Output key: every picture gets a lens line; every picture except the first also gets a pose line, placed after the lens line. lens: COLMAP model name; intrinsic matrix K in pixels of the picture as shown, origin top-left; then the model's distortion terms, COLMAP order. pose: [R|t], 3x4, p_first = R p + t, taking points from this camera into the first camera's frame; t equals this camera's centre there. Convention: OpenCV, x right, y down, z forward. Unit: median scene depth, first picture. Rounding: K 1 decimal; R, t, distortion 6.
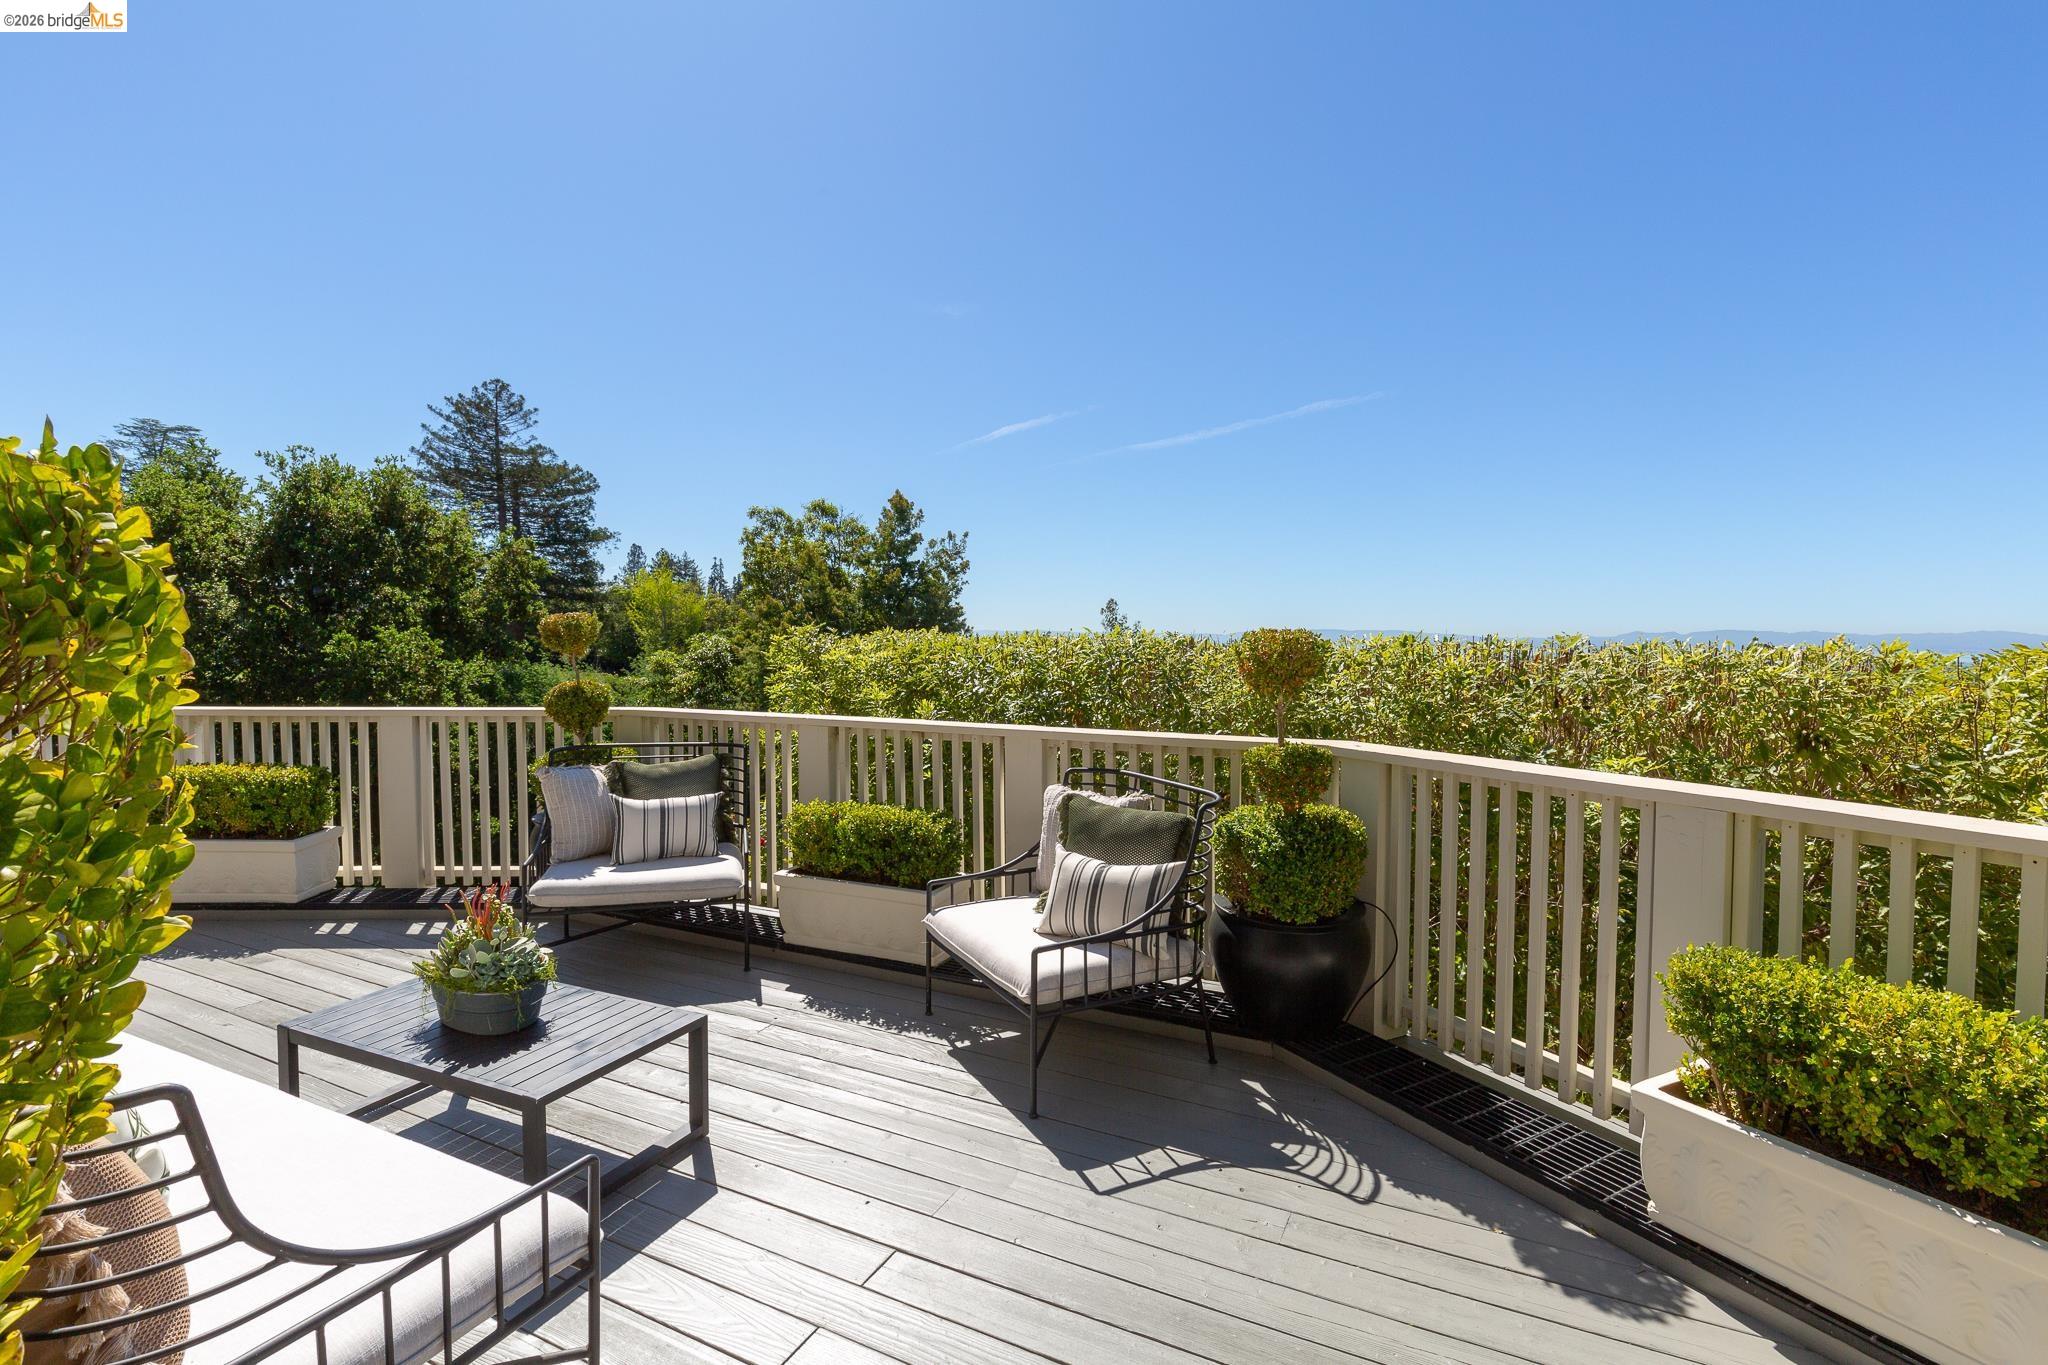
lens RADIAL K [[951.7, 0, 1026.7], [0, 951.7, 683.1], [0, 0, 1]] dist [-0.001080, -0.000673]
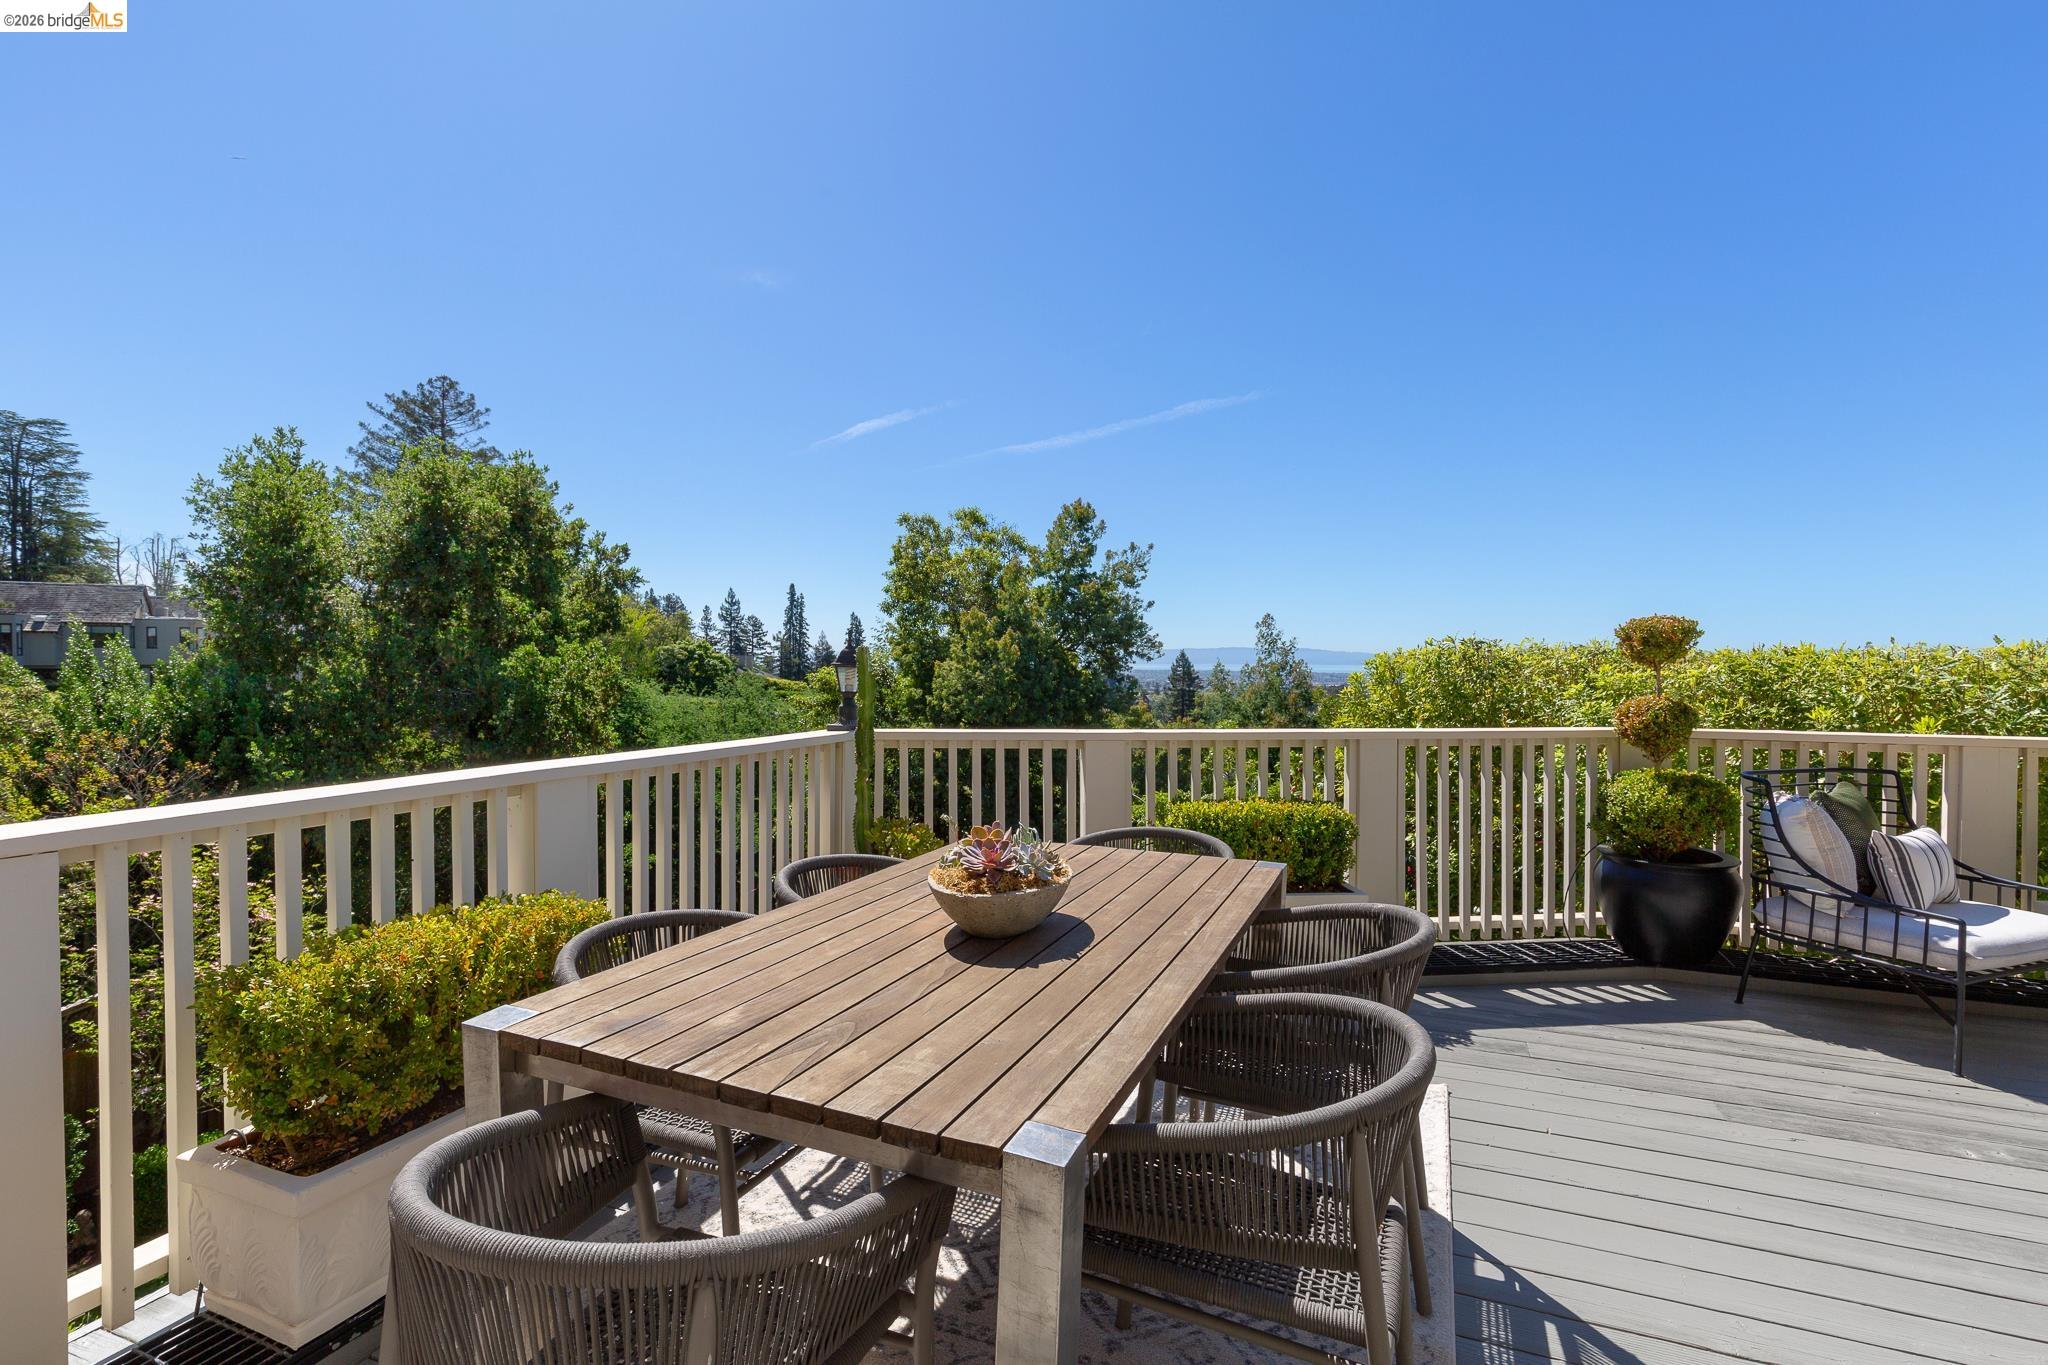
lens RADIAL K [[951.7, 0, 1030.9], [0, 951.7, 699.8], [0, 0, 1]] dist [-0.001080, -0.000673]
pose [[0.994262, -0.005576, 0.106829, -0.276121], [0.005682, 0.999984, -0.000681, -0.000320], [-0.106823, 0.001284, 0.994277, 0.053692]]
